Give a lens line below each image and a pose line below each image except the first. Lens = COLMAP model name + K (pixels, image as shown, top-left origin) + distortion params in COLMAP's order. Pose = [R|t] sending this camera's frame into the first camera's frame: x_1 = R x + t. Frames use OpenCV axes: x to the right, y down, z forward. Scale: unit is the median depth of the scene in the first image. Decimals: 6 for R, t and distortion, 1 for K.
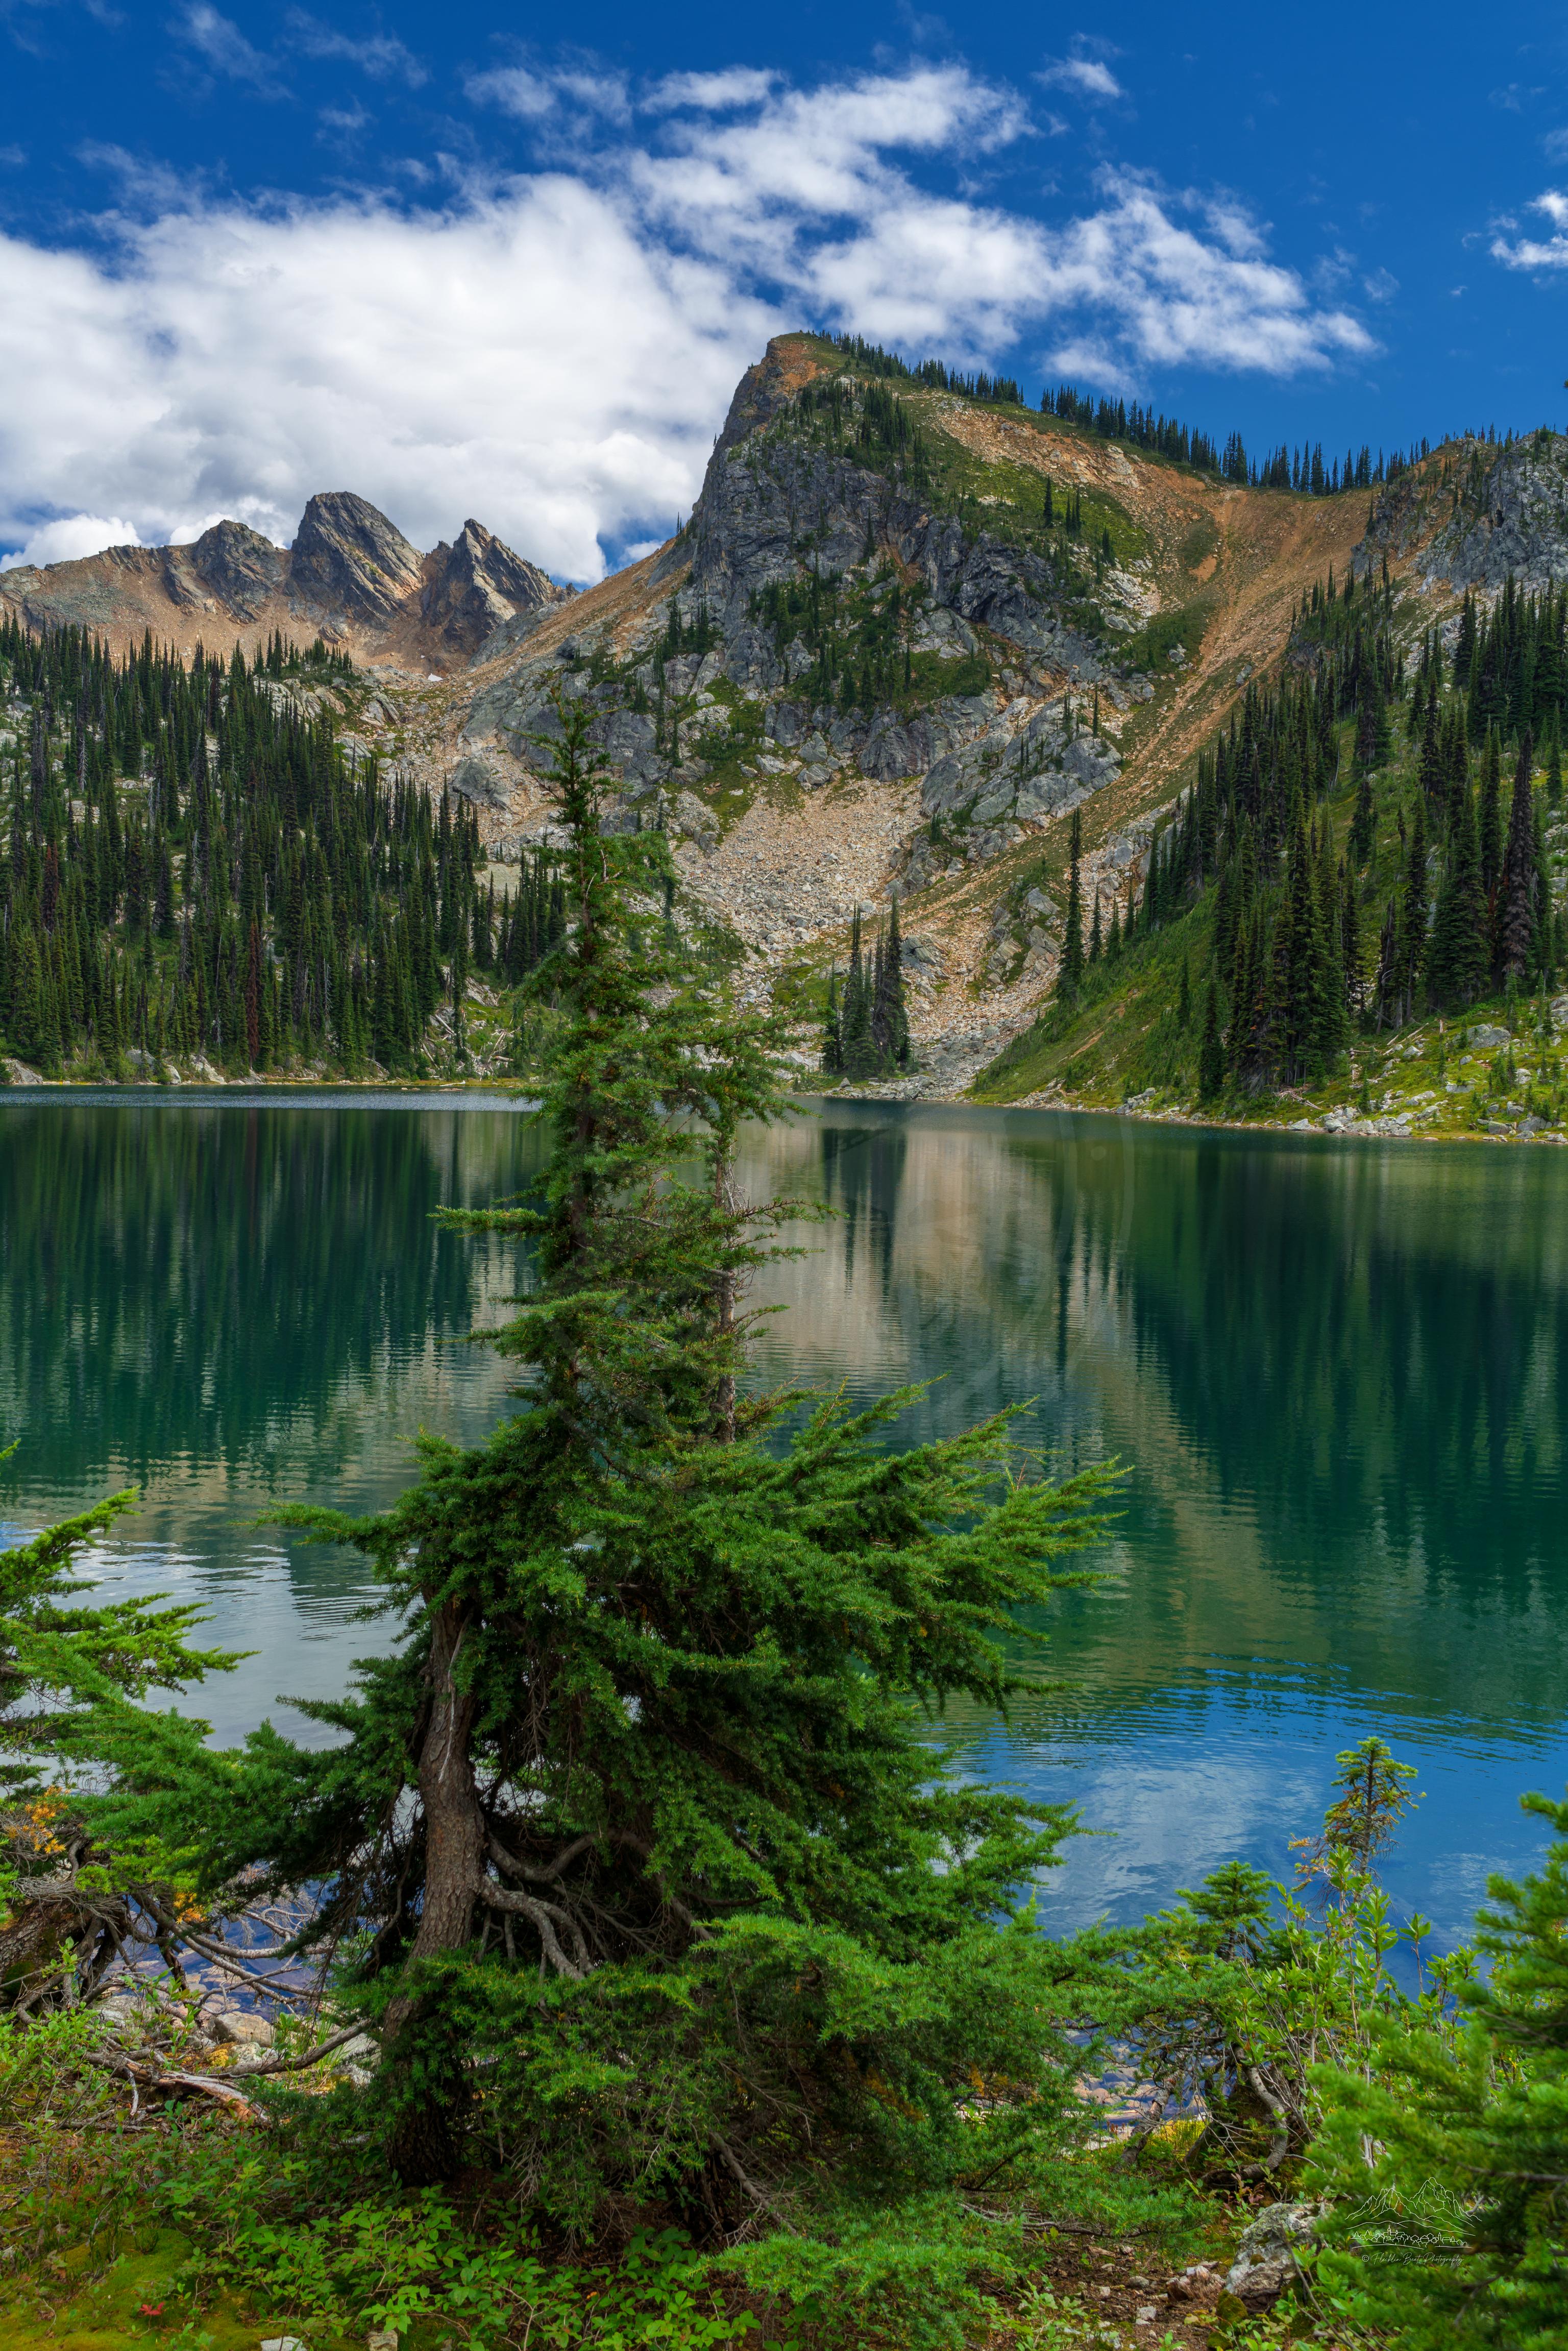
lens RADIAL K [[2231.7, 0, 786.1], [0, 2231.7, 1183.7], [0, 0, 1]] dist [0.019439, 0.000000]
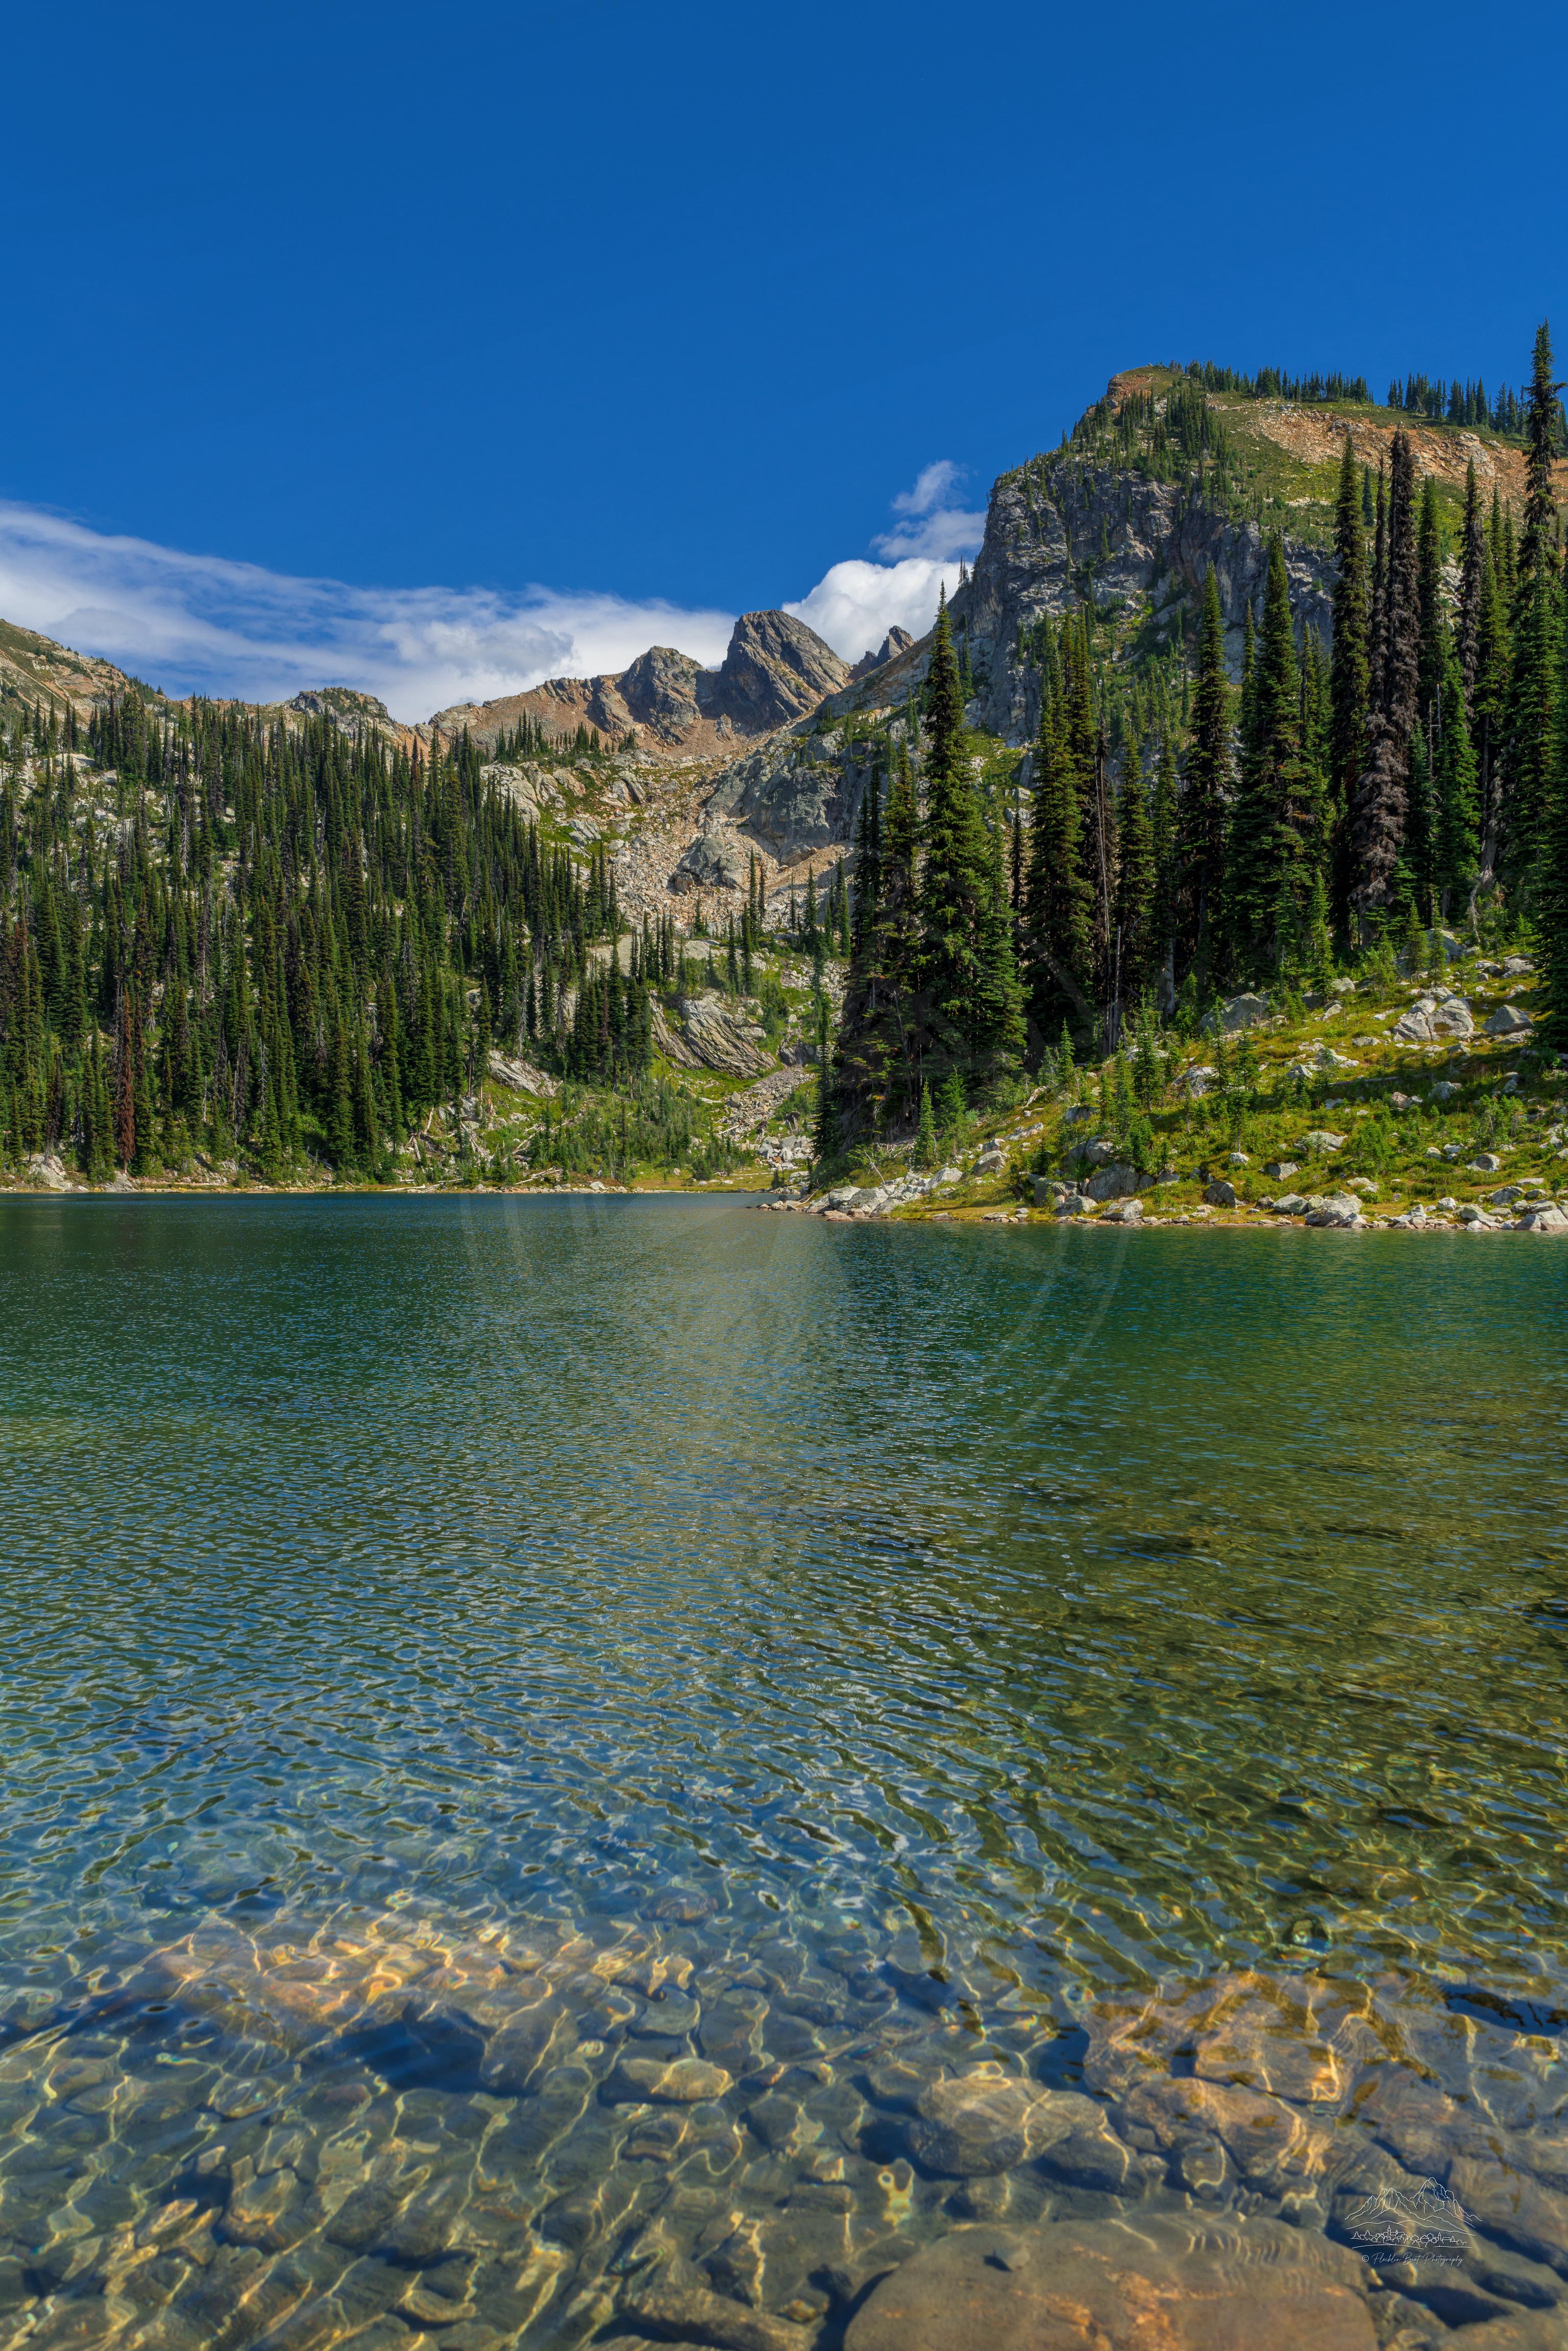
lens RADIAL K [[2231.7, 0, 780.9], [0, 2231.7, 1165.3], [0, 0, 1]] dist [0.019439, 0.000000]
pose [[0.971133, -0.017882, -0.237869, 0.090430], [0.002761, 0.997962, -0.063752, -0.000817], [0.238524, 0.061254, 0.969203, 0.135481]]
